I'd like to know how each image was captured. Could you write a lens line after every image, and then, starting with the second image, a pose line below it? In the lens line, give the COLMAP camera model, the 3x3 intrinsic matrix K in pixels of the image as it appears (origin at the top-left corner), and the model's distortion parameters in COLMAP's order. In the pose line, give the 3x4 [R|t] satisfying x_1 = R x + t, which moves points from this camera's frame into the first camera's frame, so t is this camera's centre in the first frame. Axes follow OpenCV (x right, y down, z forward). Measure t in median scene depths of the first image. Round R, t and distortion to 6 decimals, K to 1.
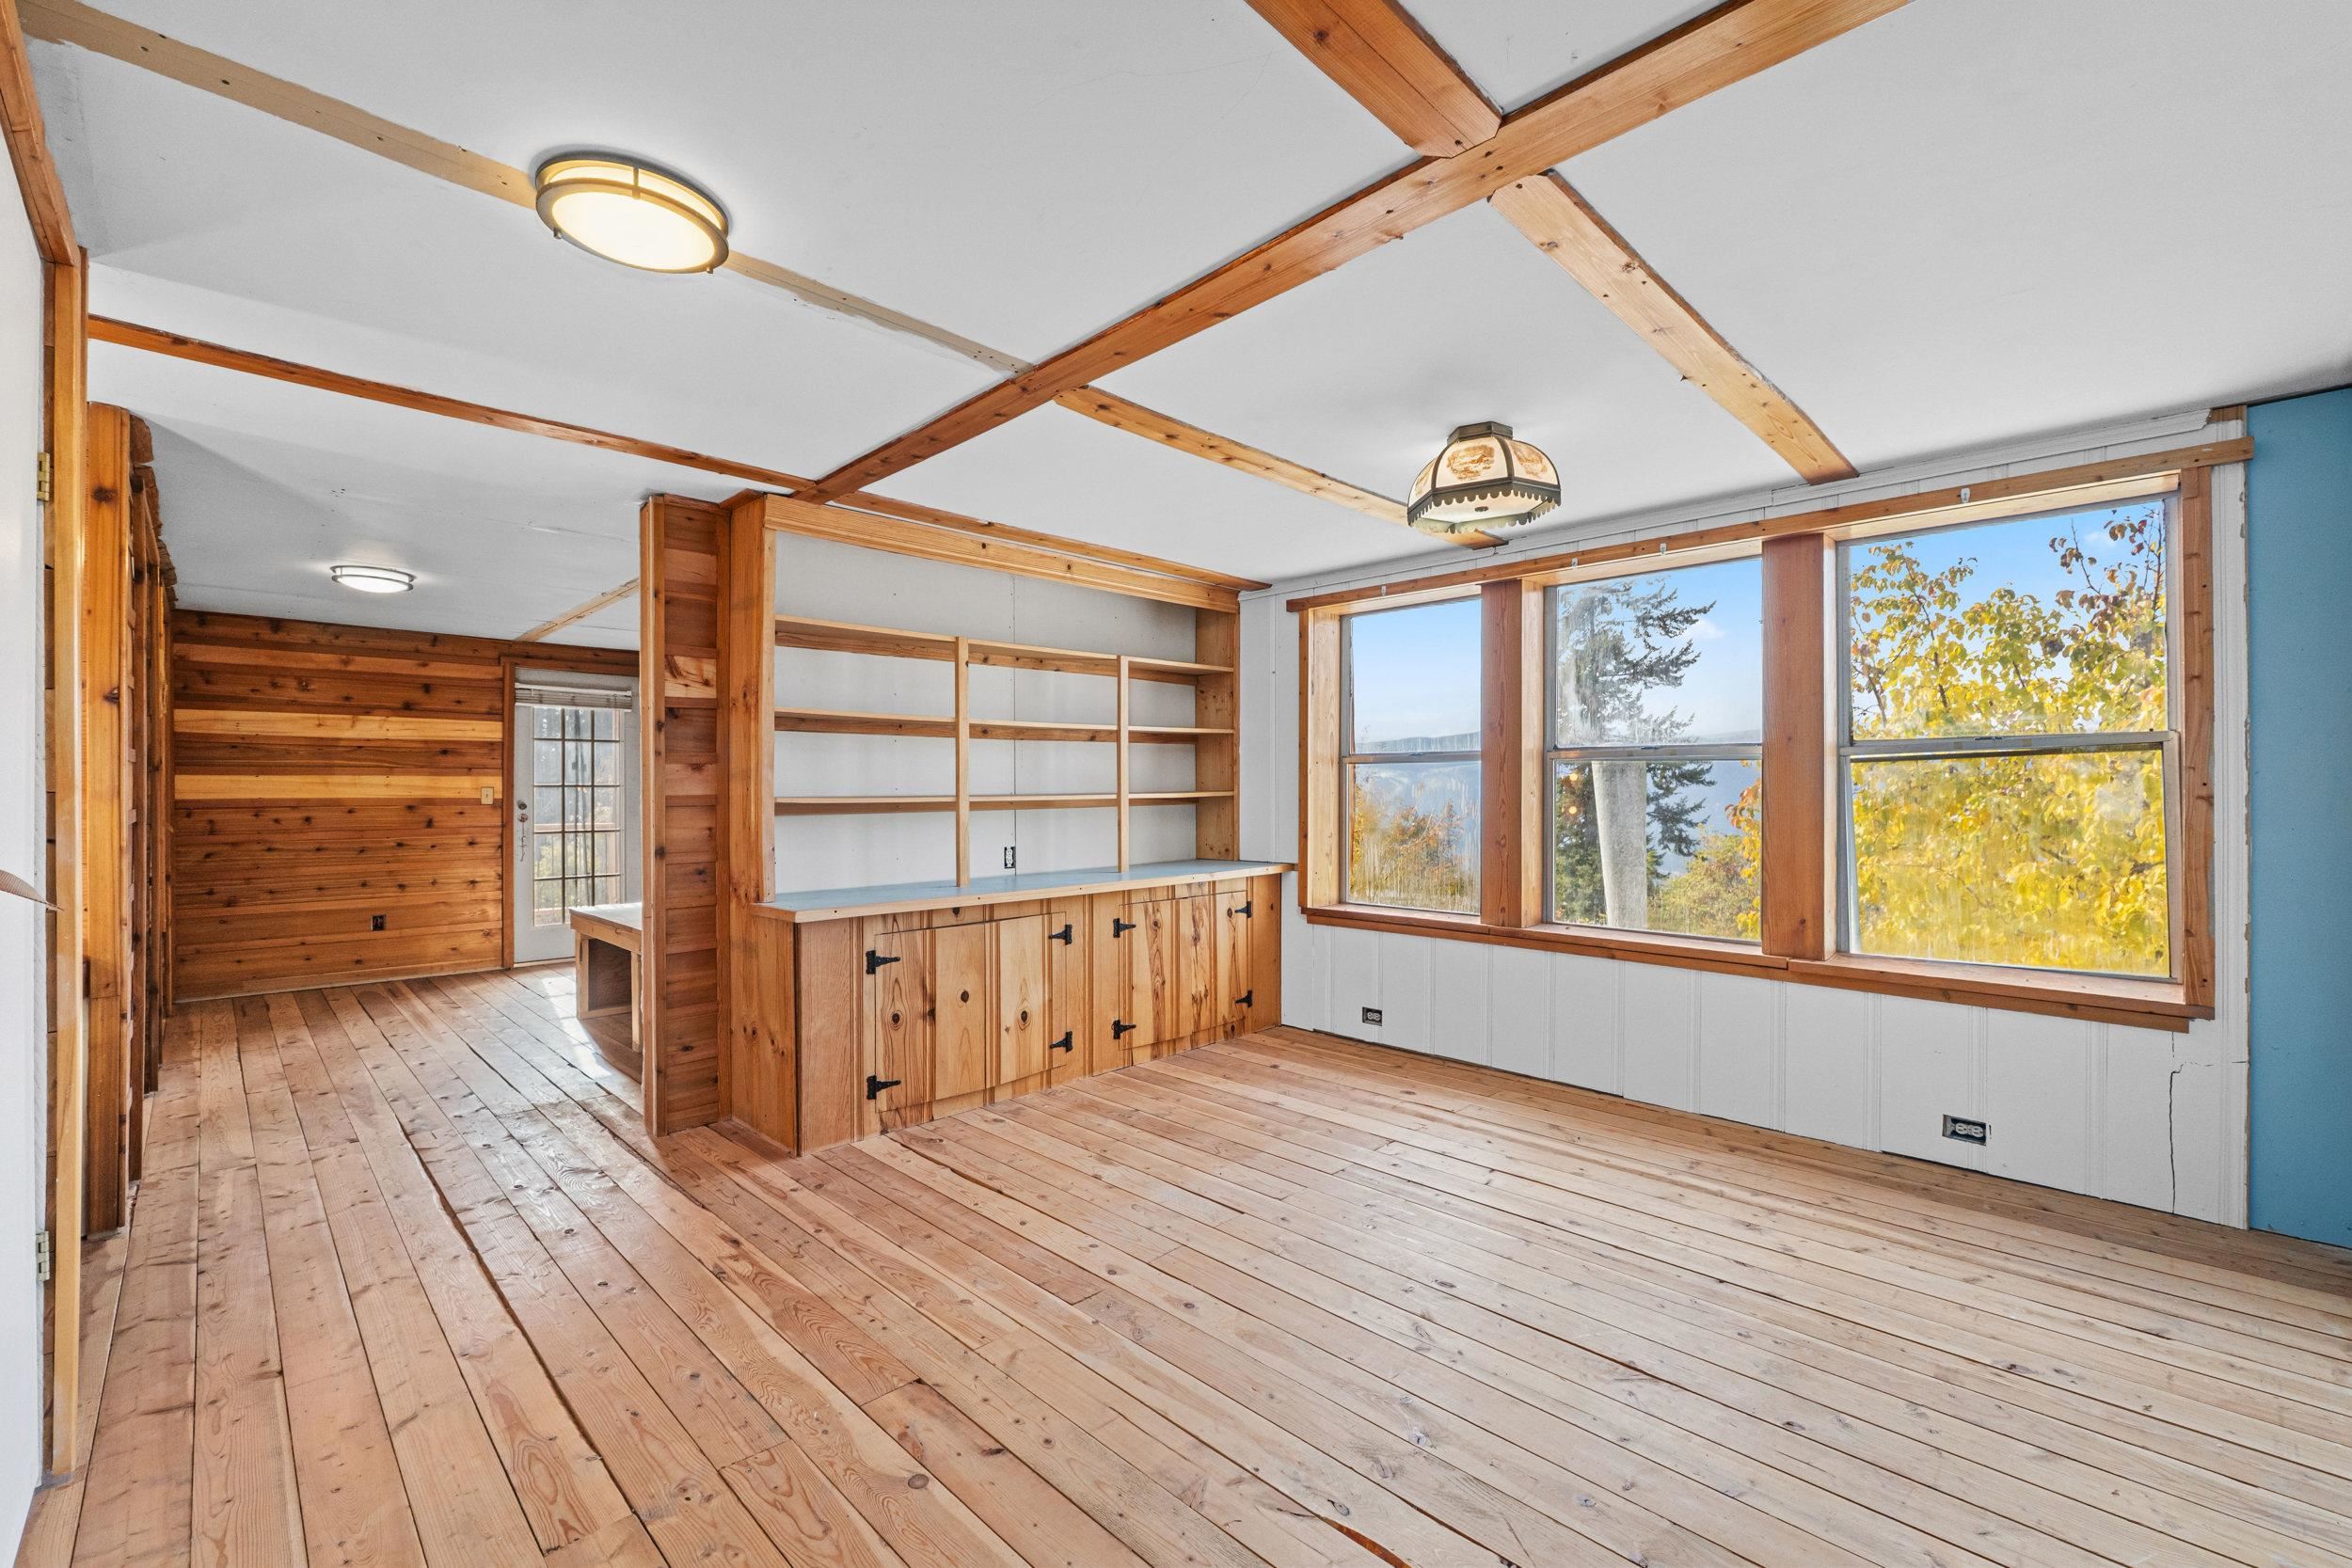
lens RADIAL K [[983.8, 0, 1127.3], [0, 983.8, 791.6], [0, 0, 1]] dist [-0.002005, -0.000413]
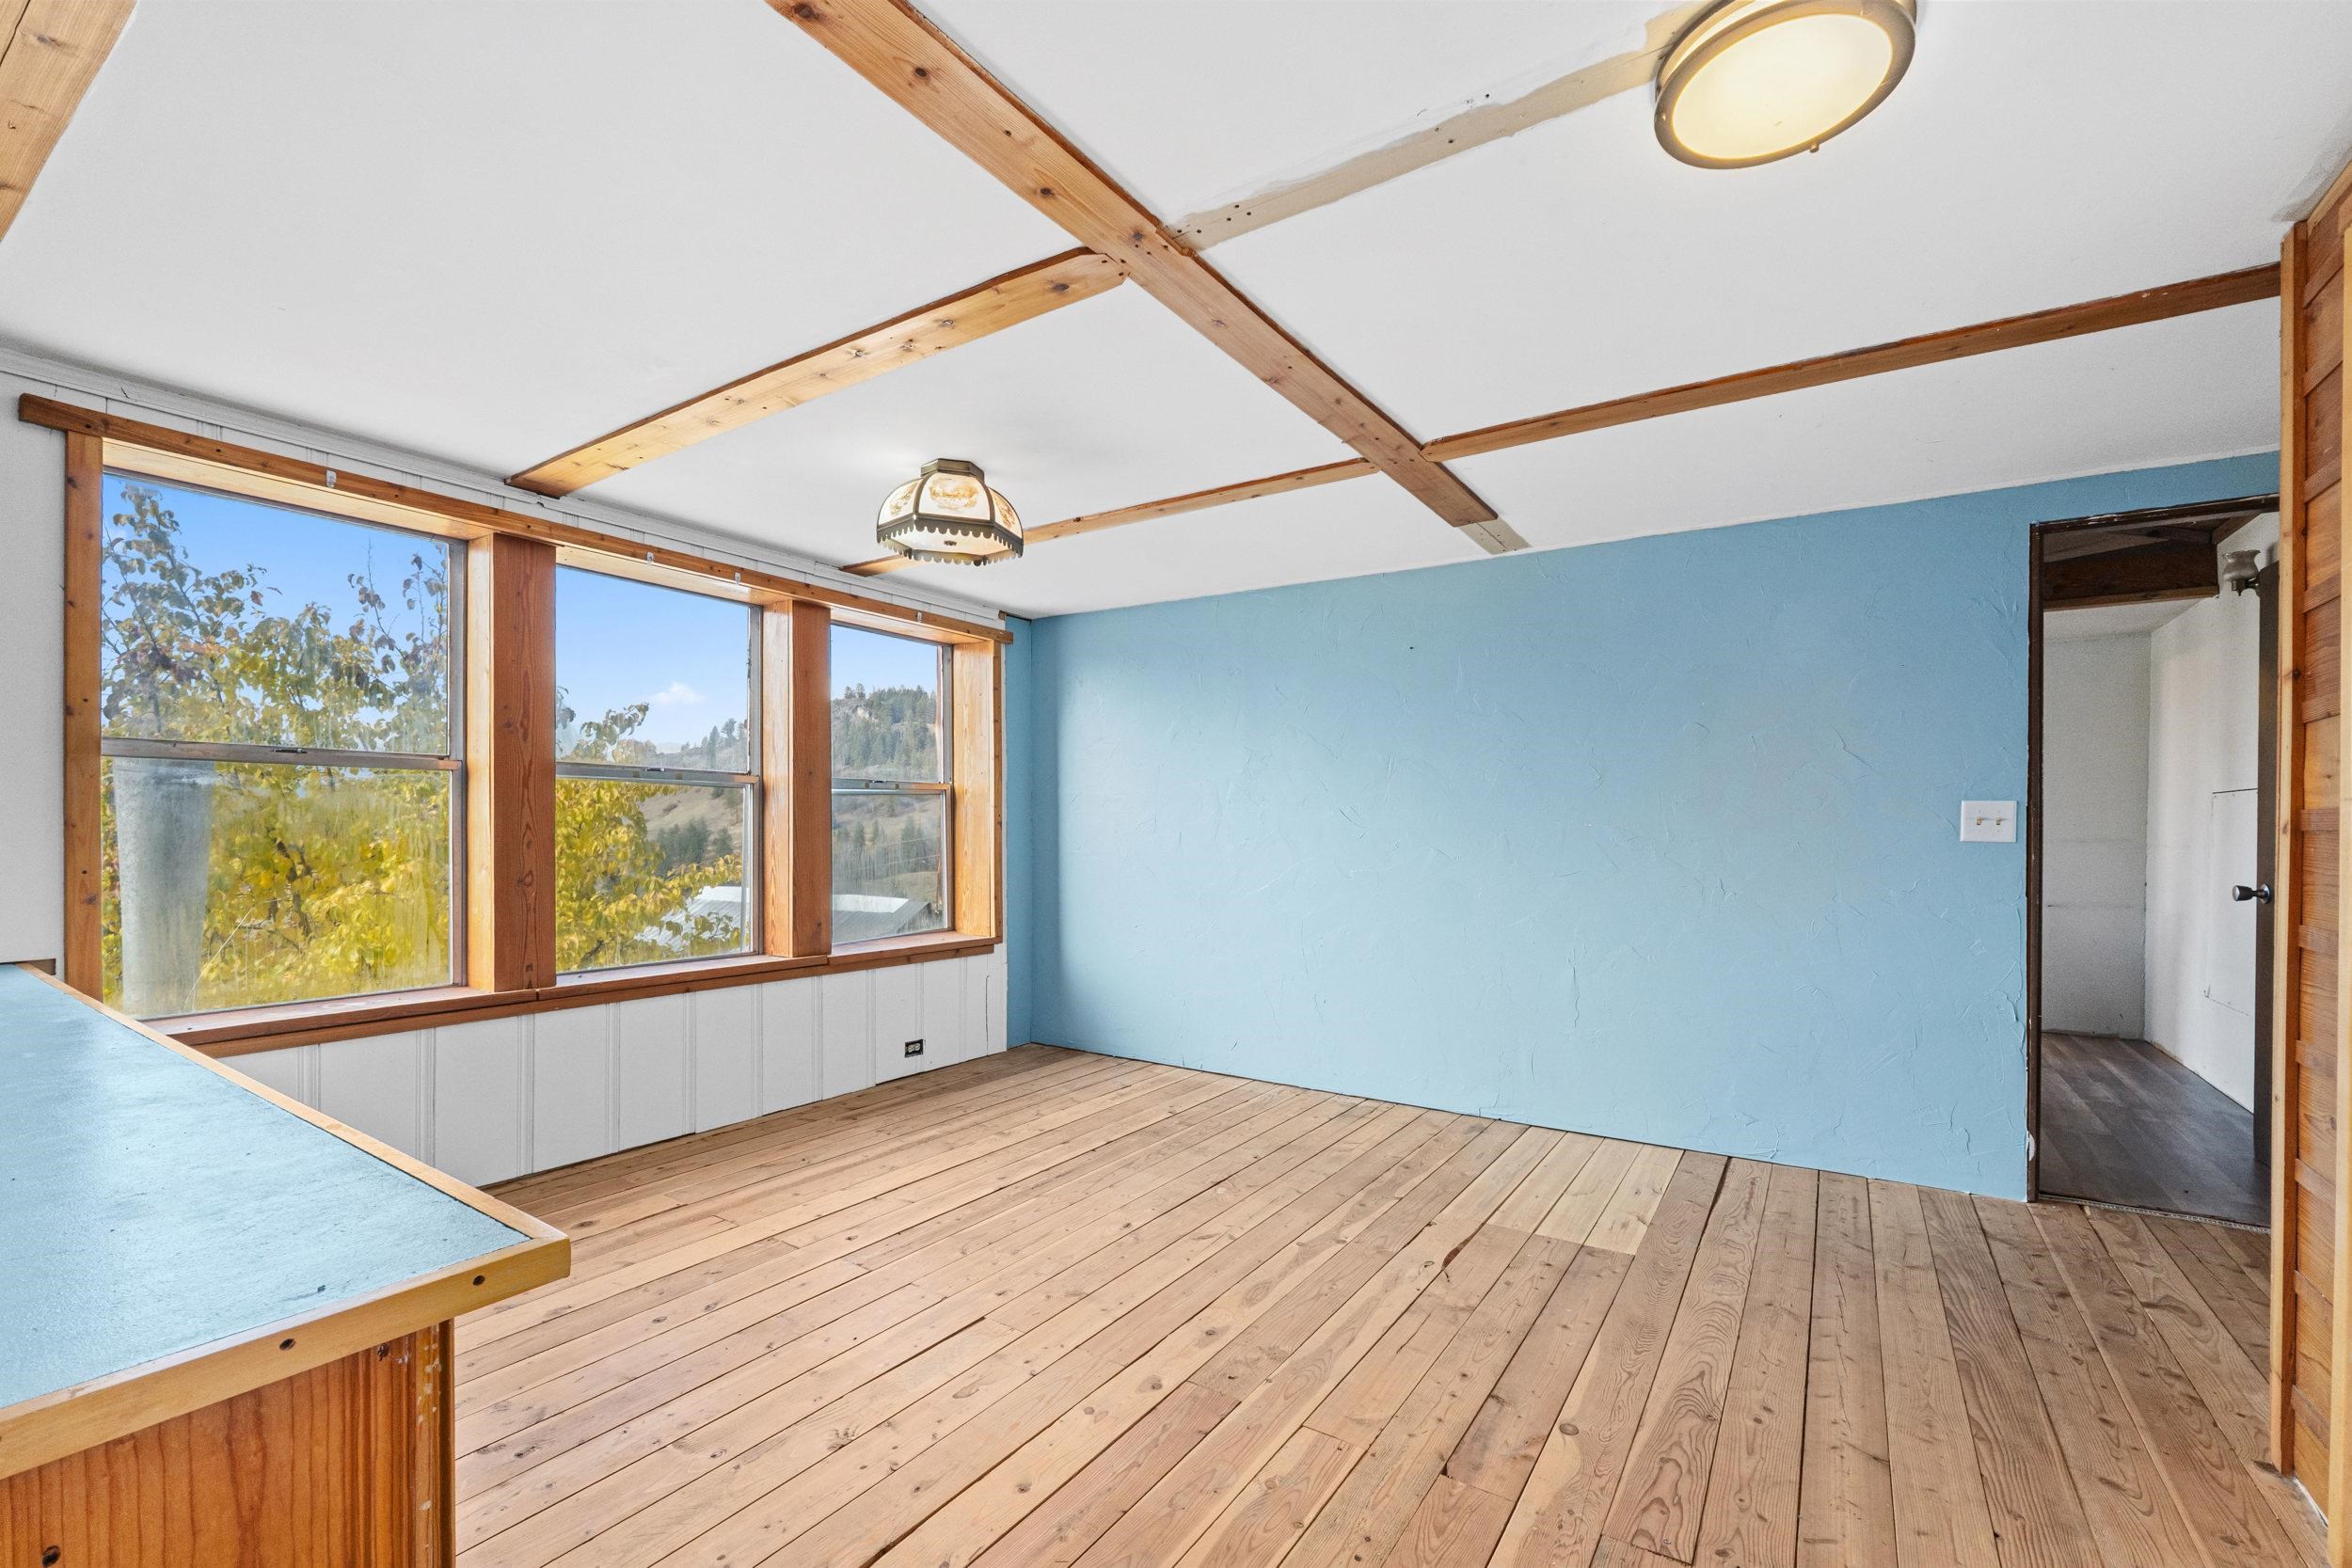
lens RADIAL K [[986.5, 0, 1180.2], [0, 986.5, 829.8], [0, 0, 1]] dist [-0.004316, -0.000421]
pose [[-0.223094, -0.004804, 0.974785, -0.679471], [-0.005274, 0.999979, 0.003721, 0.010269], [-0.974783, -0.004311, -0.223115, 0.951733]]
